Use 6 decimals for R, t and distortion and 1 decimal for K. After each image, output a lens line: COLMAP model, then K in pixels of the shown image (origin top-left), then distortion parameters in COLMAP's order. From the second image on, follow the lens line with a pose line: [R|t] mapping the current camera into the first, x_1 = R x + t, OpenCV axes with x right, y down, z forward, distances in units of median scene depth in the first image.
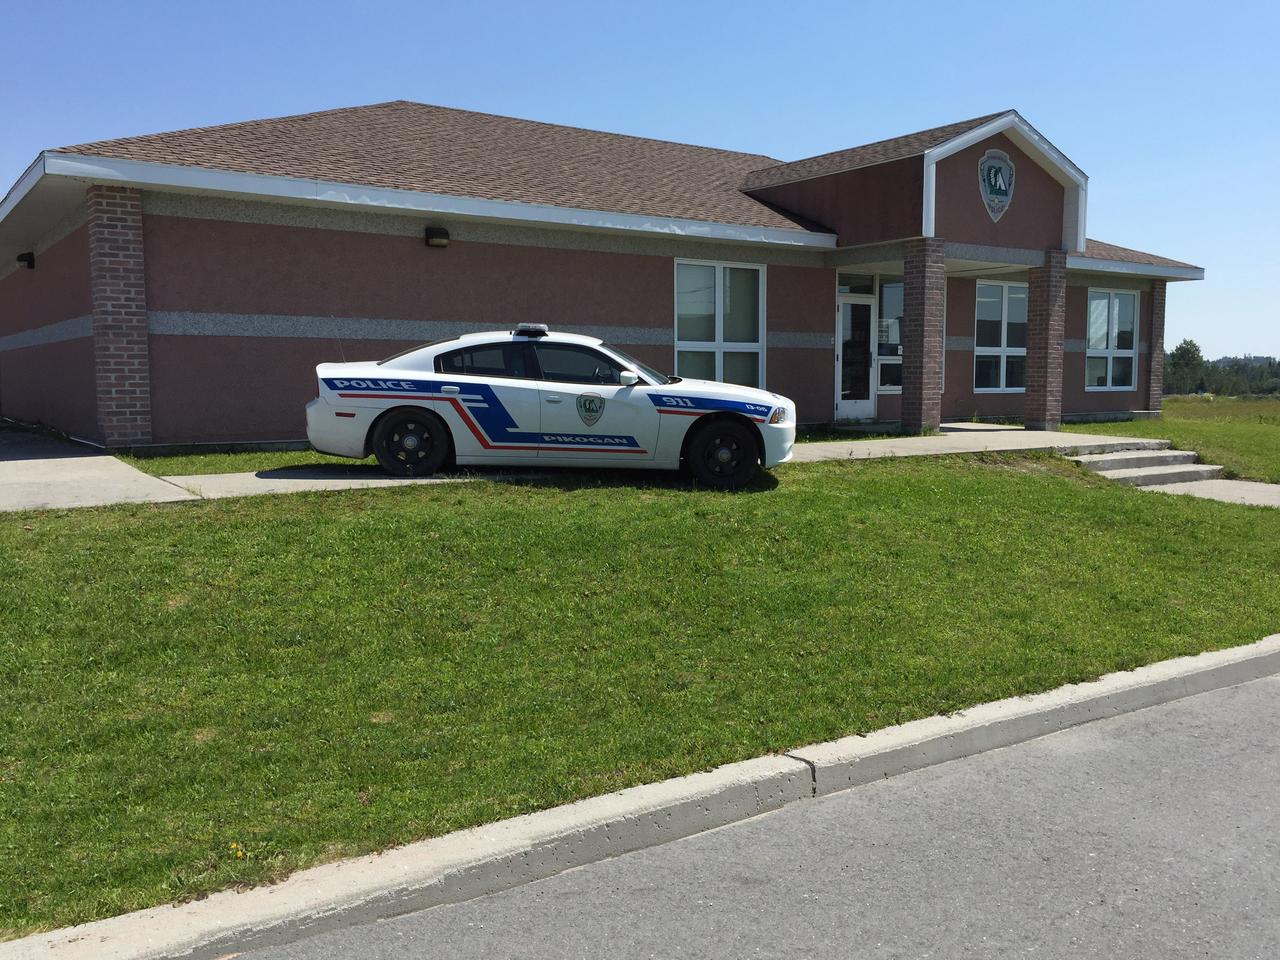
lens RADIAL K [[1099.7, 0, 666.1], [0, 1099.7, 488.5], [0, 0, 1]] dist [0.064418, -0.007218]
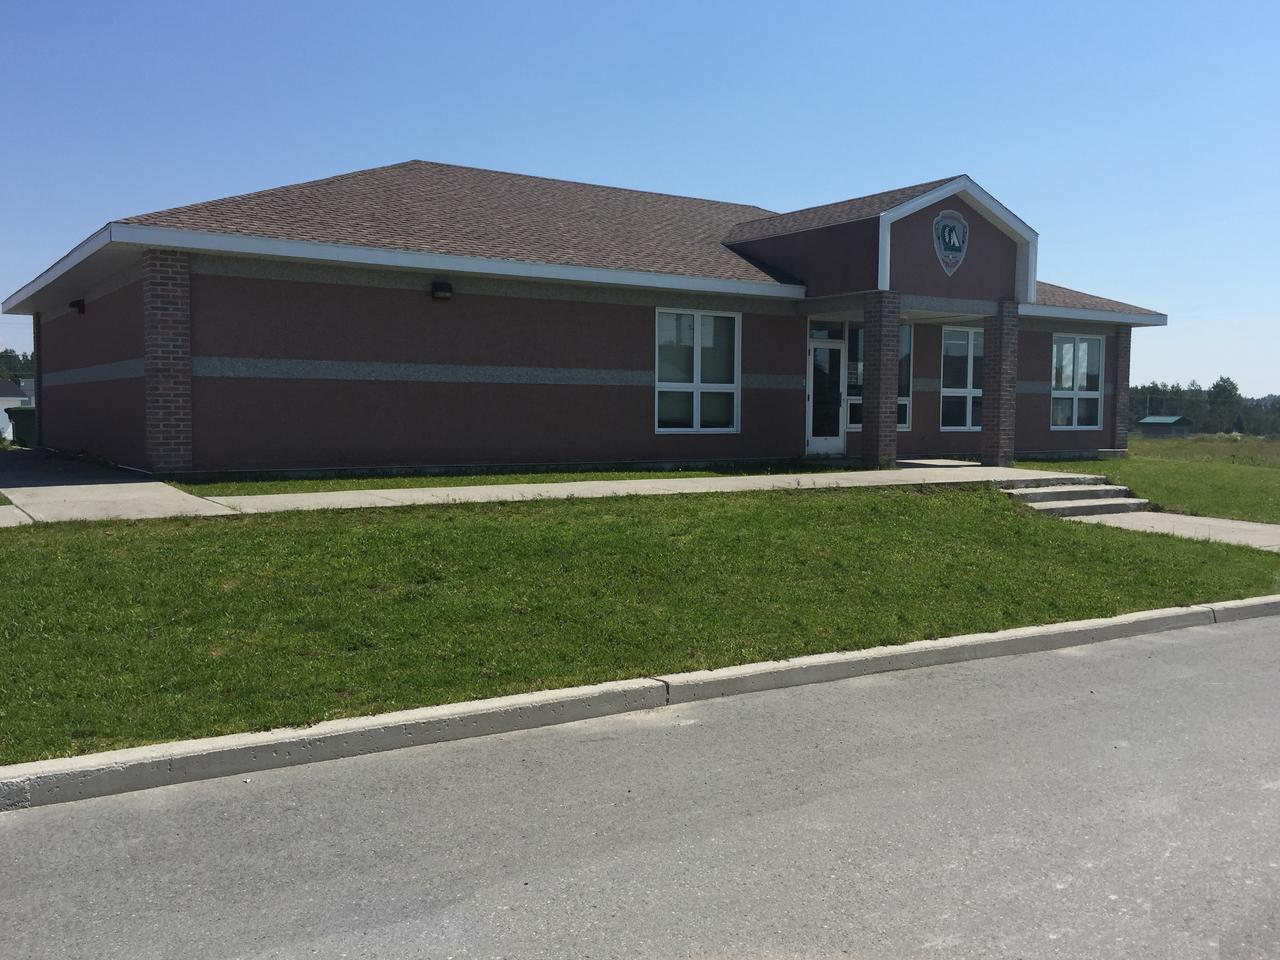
lens RADIAL K [[1141.7, 0, 640.0], [0, 1141.7, 480.0], [0, 0, 1]] dist [0.082981, 0.006790]
pose [[0.999118, 0.008641, -0.041084, 0.044120], [-0.010318, 0.999115, -0.040776, 0.011760], [0.040696, 0.041164, 0.998323, -0.151262]]
